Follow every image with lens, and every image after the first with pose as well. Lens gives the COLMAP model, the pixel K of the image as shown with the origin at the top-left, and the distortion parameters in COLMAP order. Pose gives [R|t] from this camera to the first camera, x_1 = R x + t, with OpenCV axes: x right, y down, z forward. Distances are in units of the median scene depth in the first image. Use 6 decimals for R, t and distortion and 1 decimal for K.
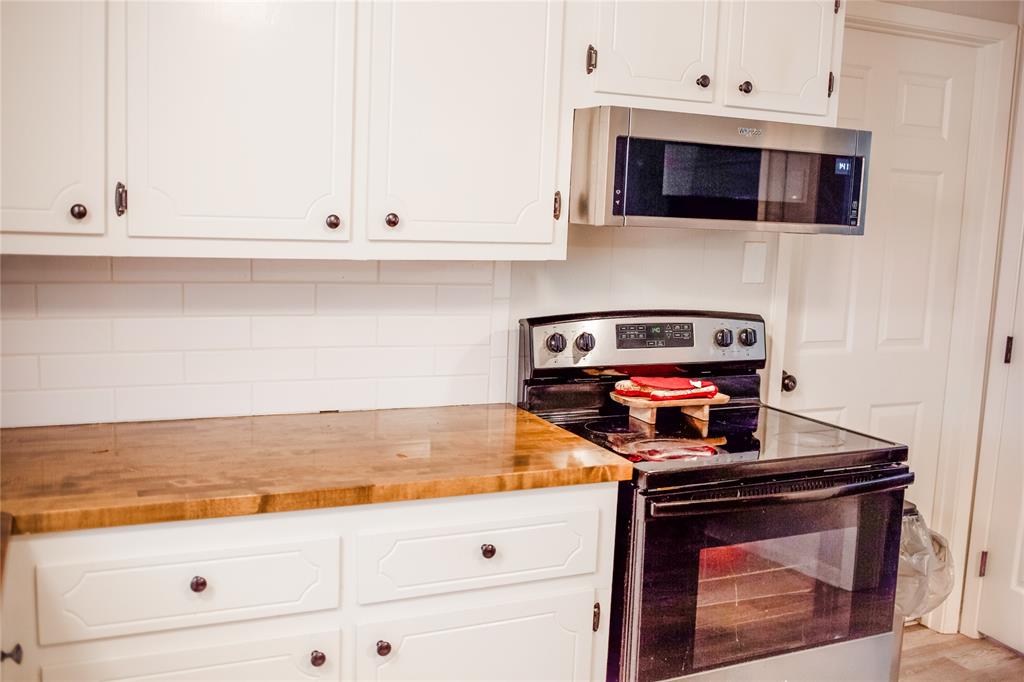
lens RADIAL K [[996.4, 0, 512.0], [0, 996.4, 341.0], [0, 0, 1]] dist [-0.041214, 0.006314]
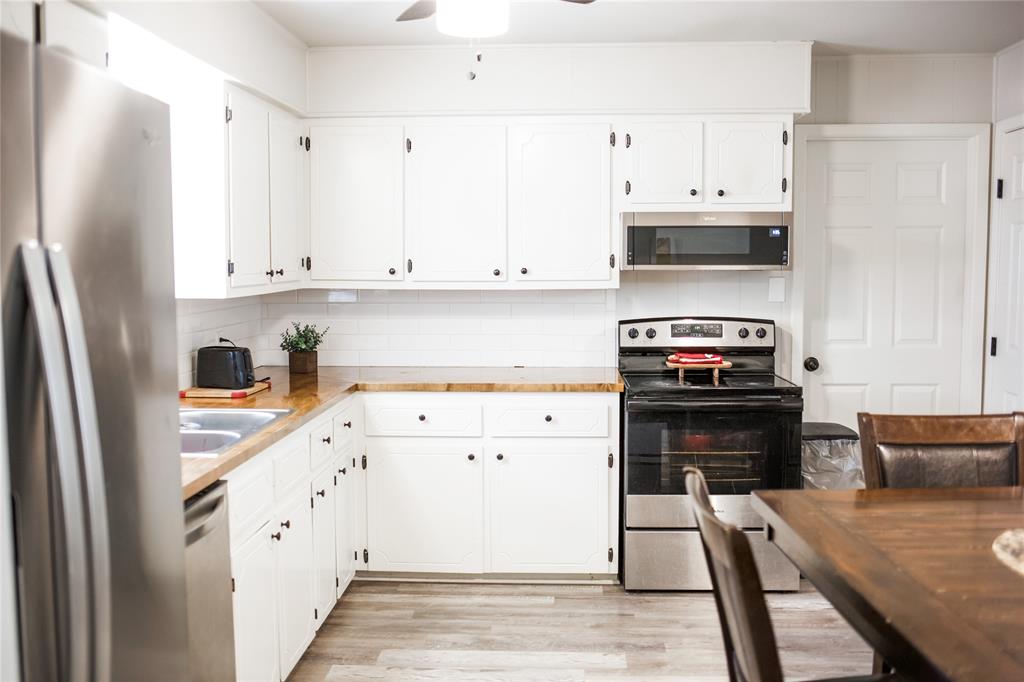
lens RADIAL K [[996.4, 0, 512.0], [0, 996.4, 341.0], [0, 0, 1]] dist [-0.041214, 0.006314]
pose [[0.880476, -0.004411, -0.474070, 0.737168], [-0.025318, 0.998092, -0.056310, 0.128644], [0.473414, 0.061582, 0.878684, -0.764181]]
